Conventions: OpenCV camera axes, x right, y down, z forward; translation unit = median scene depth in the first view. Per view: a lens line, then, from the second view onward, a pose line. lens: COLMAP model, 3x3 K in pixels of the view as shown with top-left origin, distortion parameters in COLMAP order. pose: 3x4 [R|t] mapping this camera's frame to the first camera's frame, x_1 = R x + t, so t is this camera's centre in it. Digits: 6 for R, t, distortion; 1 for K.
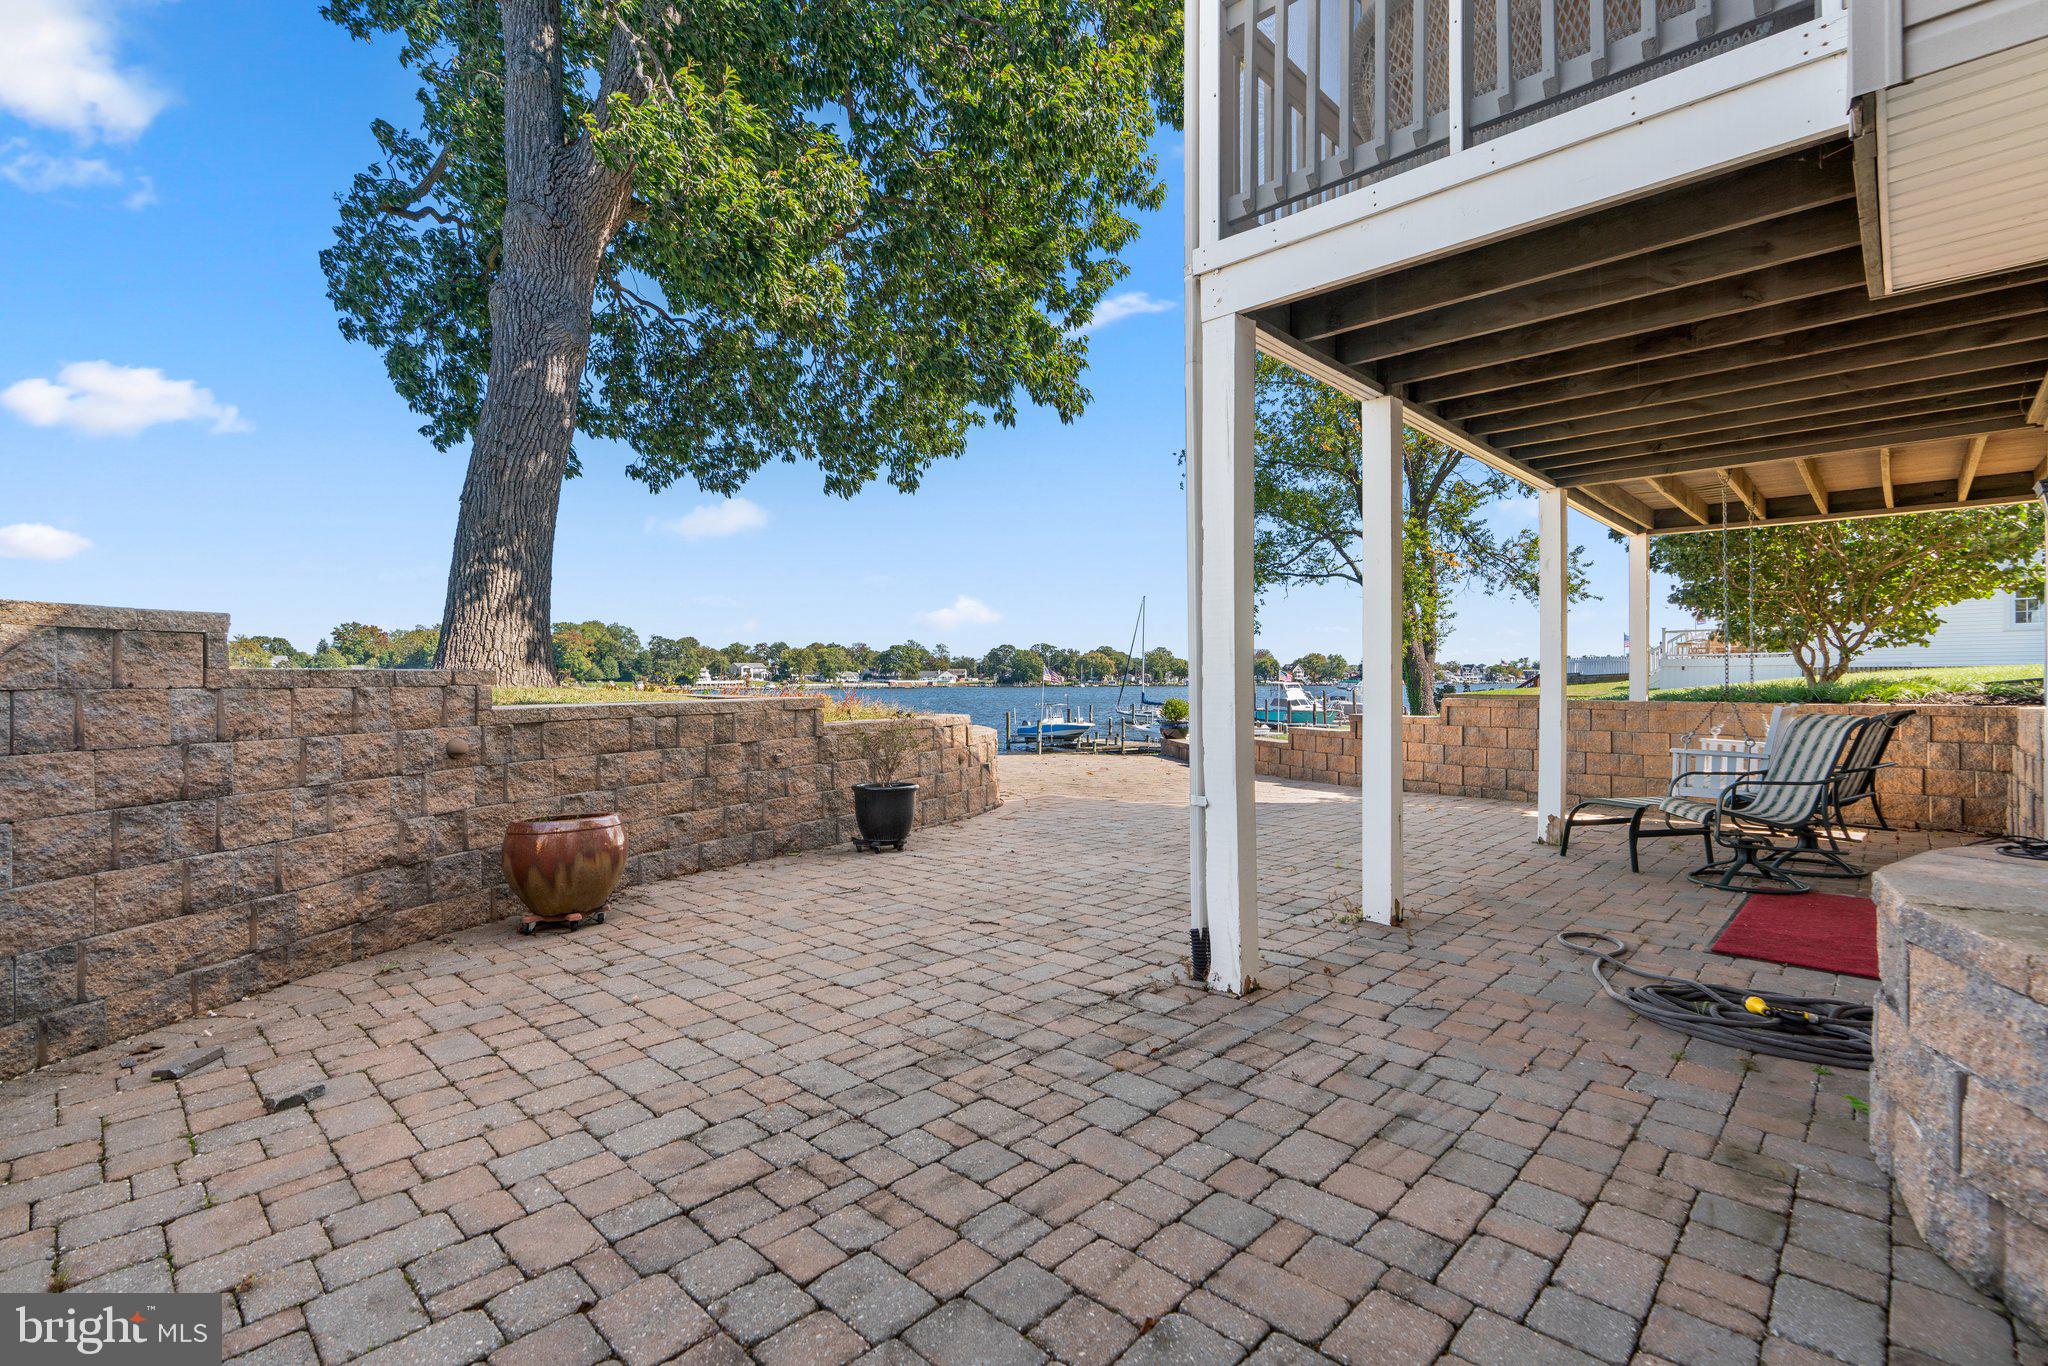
lens RADIAL K [[927.5, 0, 1022.6], [0, 927.5, 689.5], [0, 0, 1]] dist [-0.017292, 0.007320]
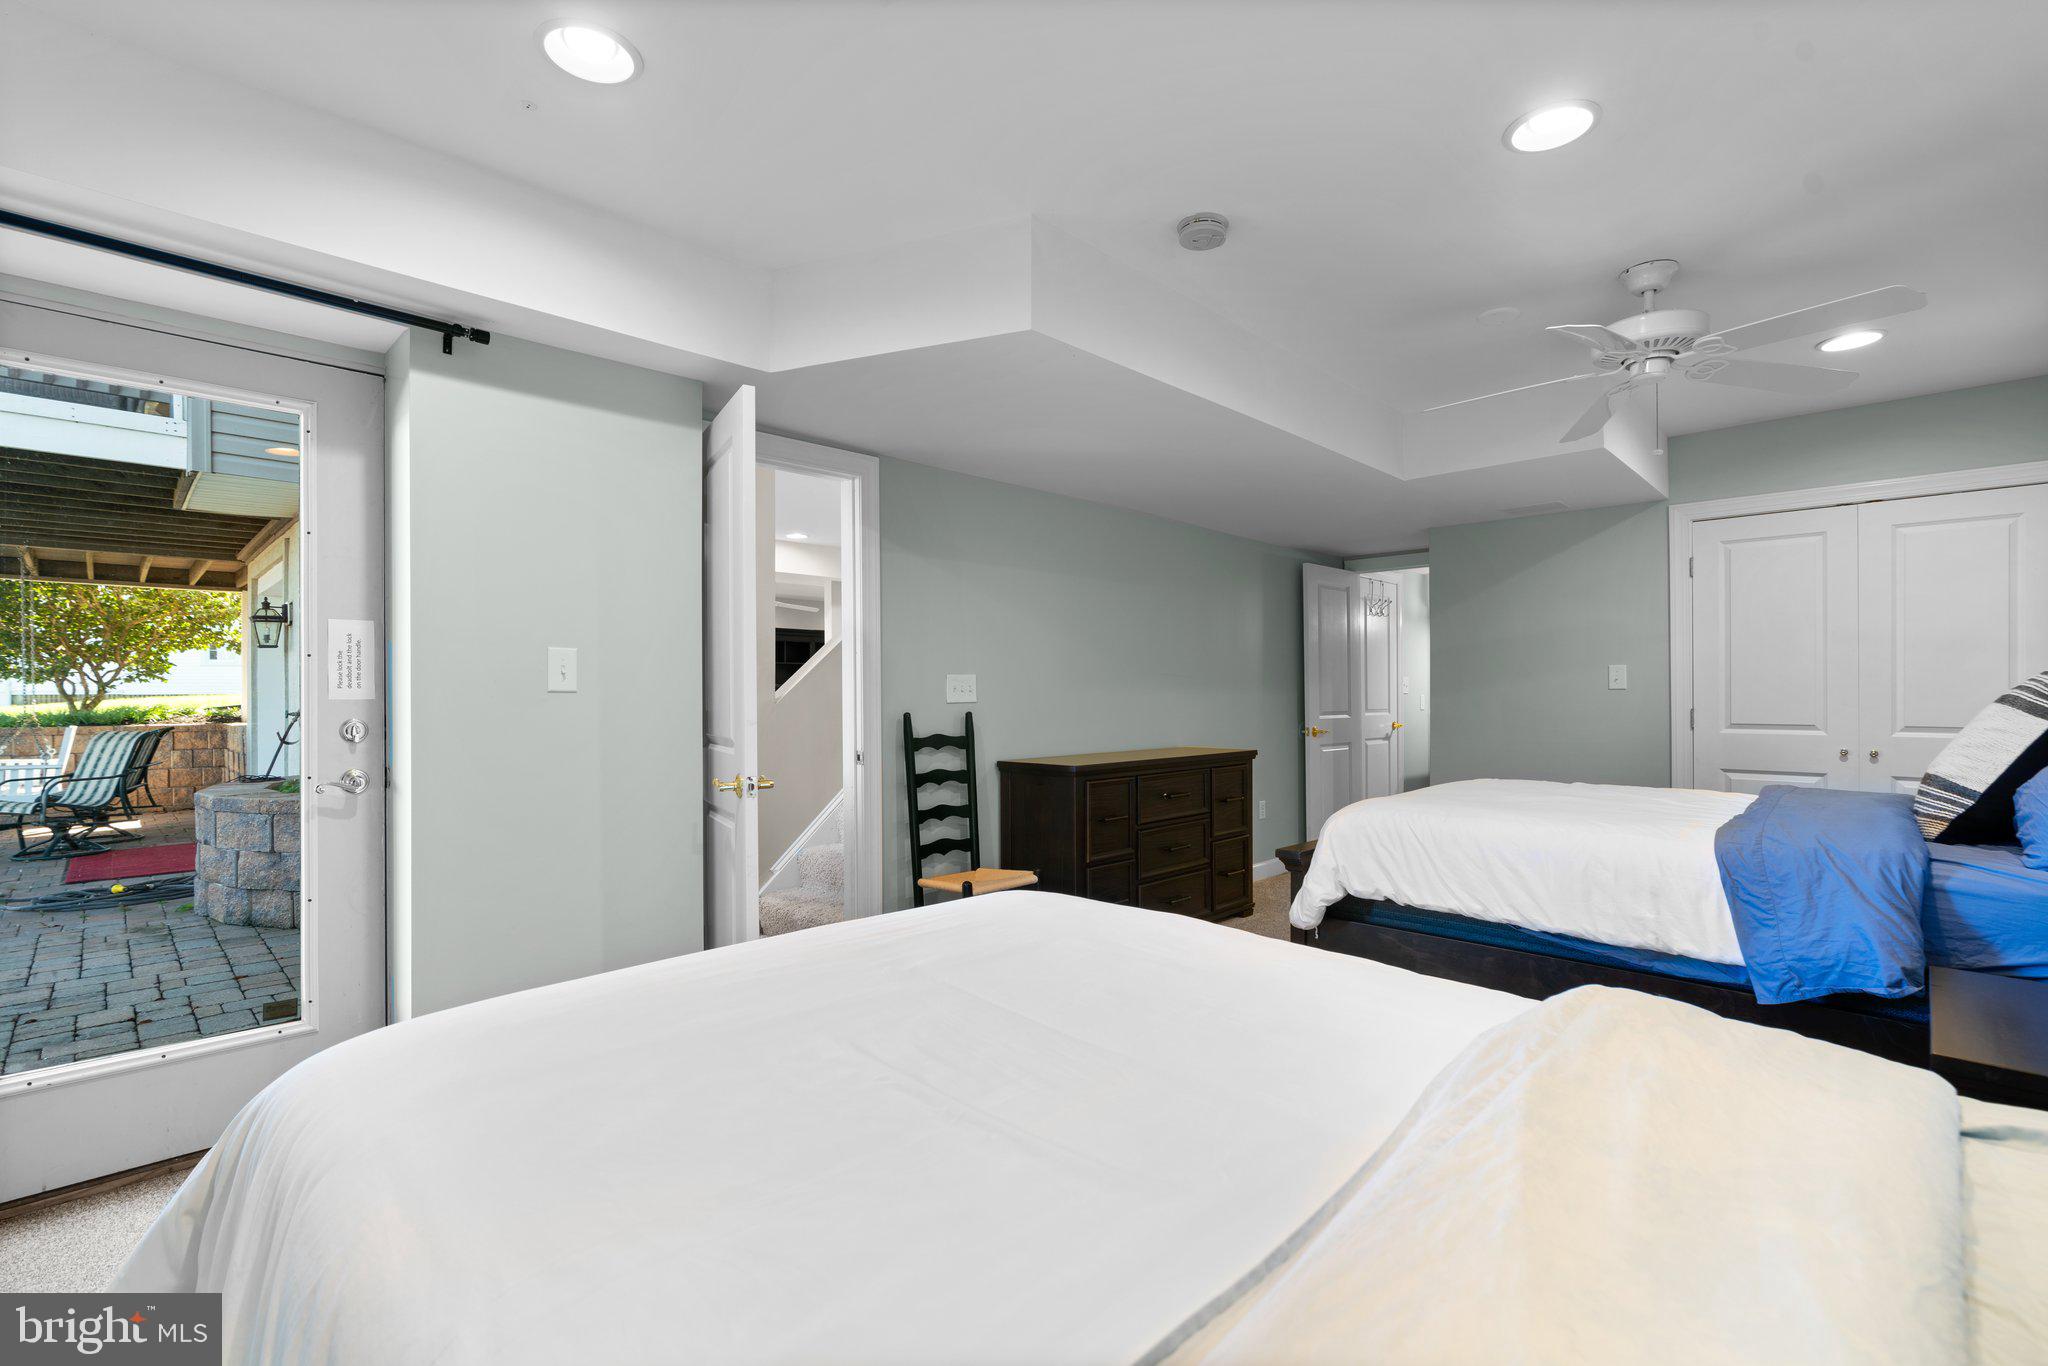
lens RADIAL K [[927.5, 0, 1022.6], [0, 927.5, 689.5], [0, 0, 1]] dist [-0.017292, 0.007320]
pose [[0.015845, 0.010691, 0.999817, -0.506802], [0.017887, 0.999780, -0.010975, 0.001939], [-0.999714, 0.018058, 0.015650, -0.417983]]
